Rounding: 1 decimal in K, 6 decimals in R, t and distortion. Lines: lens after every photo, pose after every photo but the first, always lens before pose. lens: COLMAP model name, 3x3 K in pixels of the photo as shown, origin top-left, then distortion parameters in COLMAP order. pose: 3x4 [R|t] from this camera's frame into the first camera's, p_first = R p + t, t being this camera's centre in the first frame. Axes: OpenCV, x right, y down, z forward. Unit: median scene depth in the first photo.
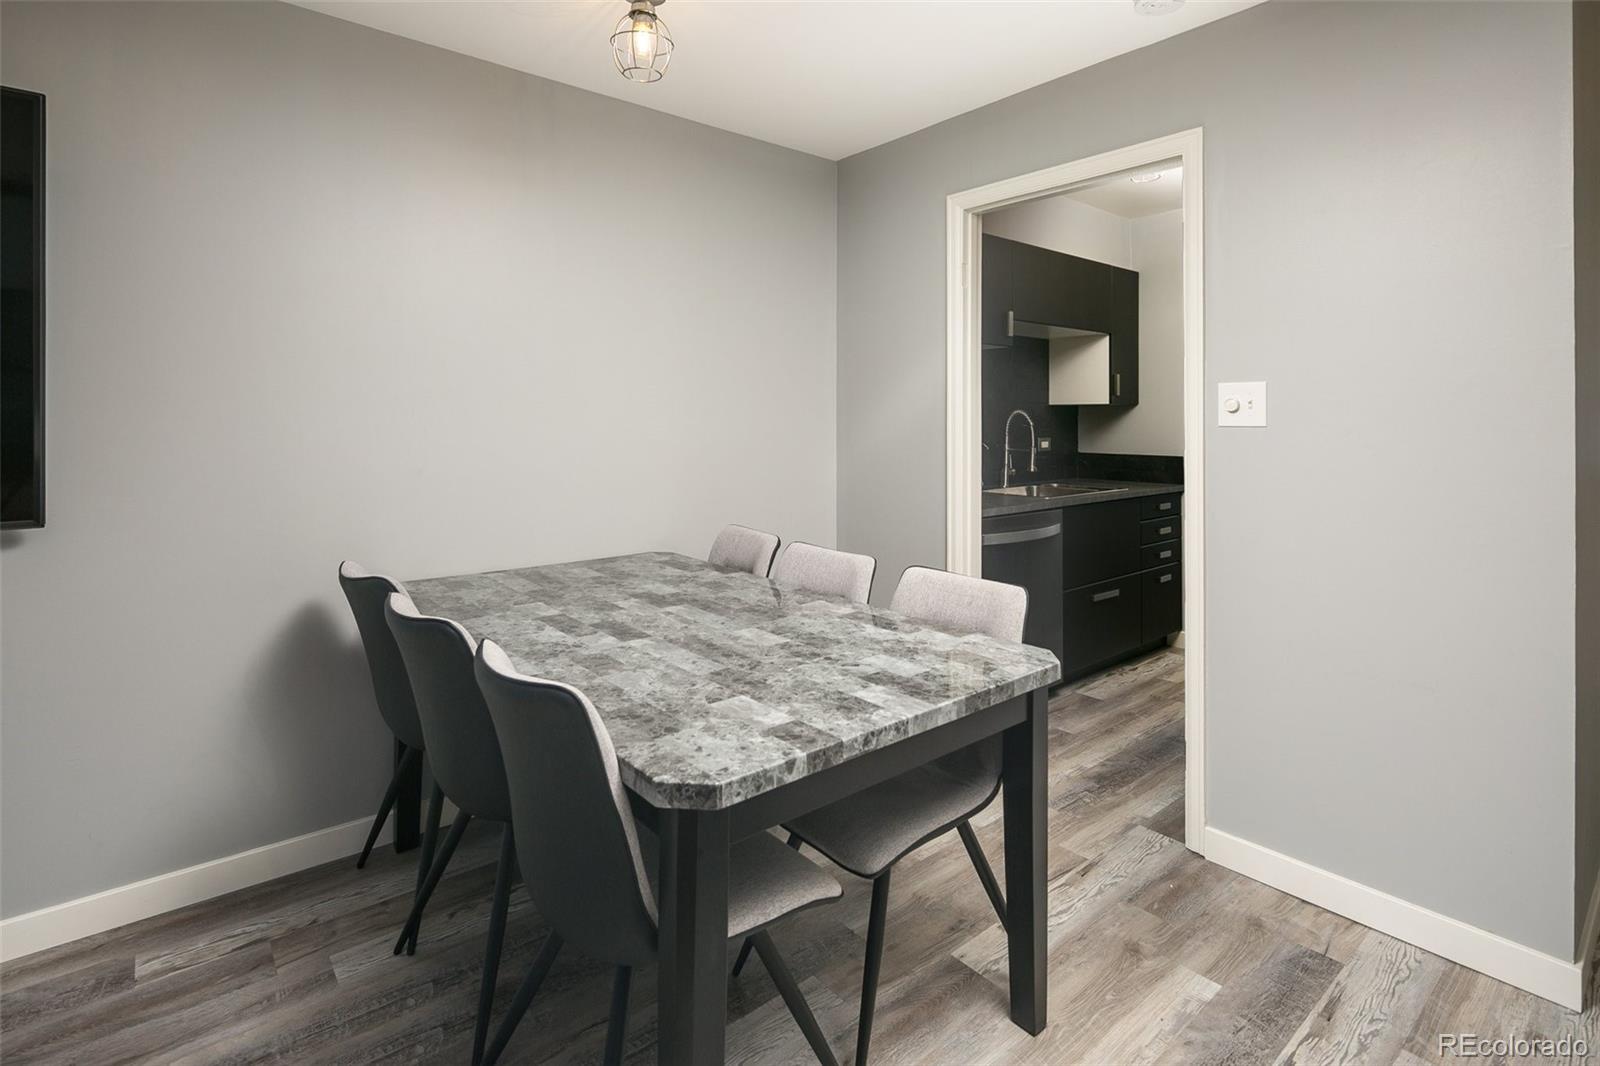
lens RADIAL K [[780.4, 0, 792.7], [0, 780.4, 429.5], [0, 0, 1]] dist [0.001297, -0.001158]
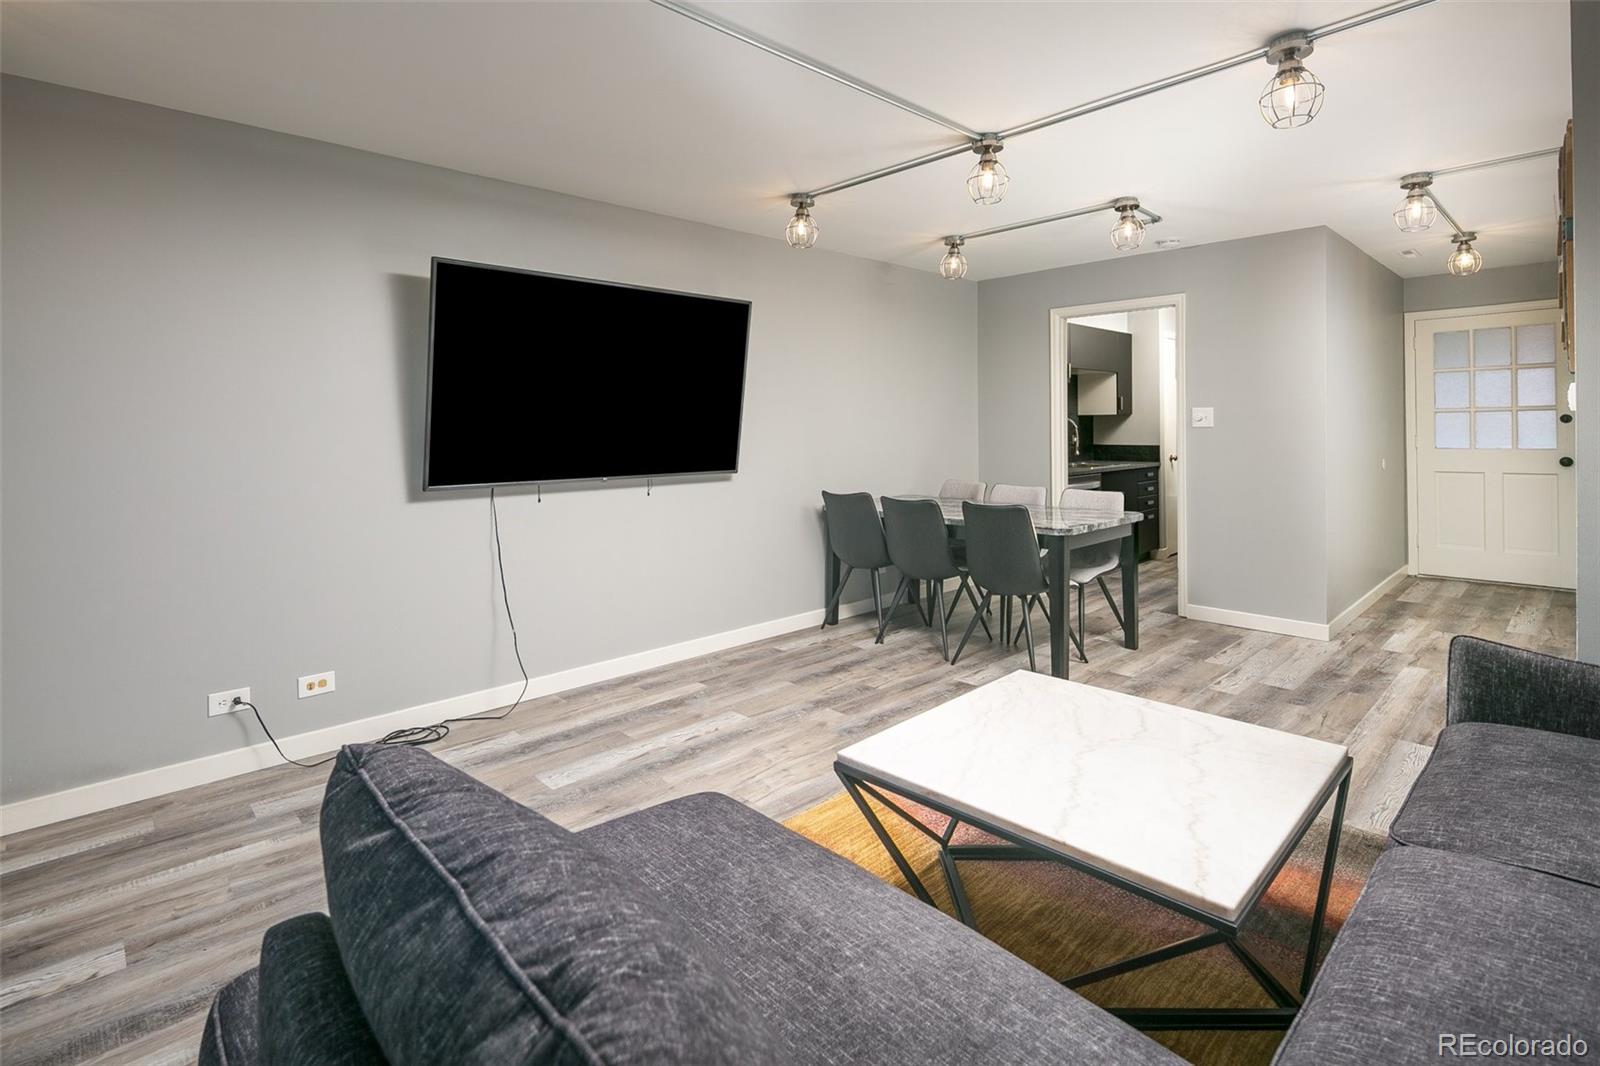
lens RADIAL K [[780.4, 0, 792.7], [0, 780.4, 429.5], [0, 0, 1]] dist [0.001297, -0.001158]
pose [[0.997668, -0.009500, 0.067589, -0.403837], [0.009811, 0.999943, -0.004270, 0.000193], [-0.067544, 0.004923, 0.997704, -0.627090]]
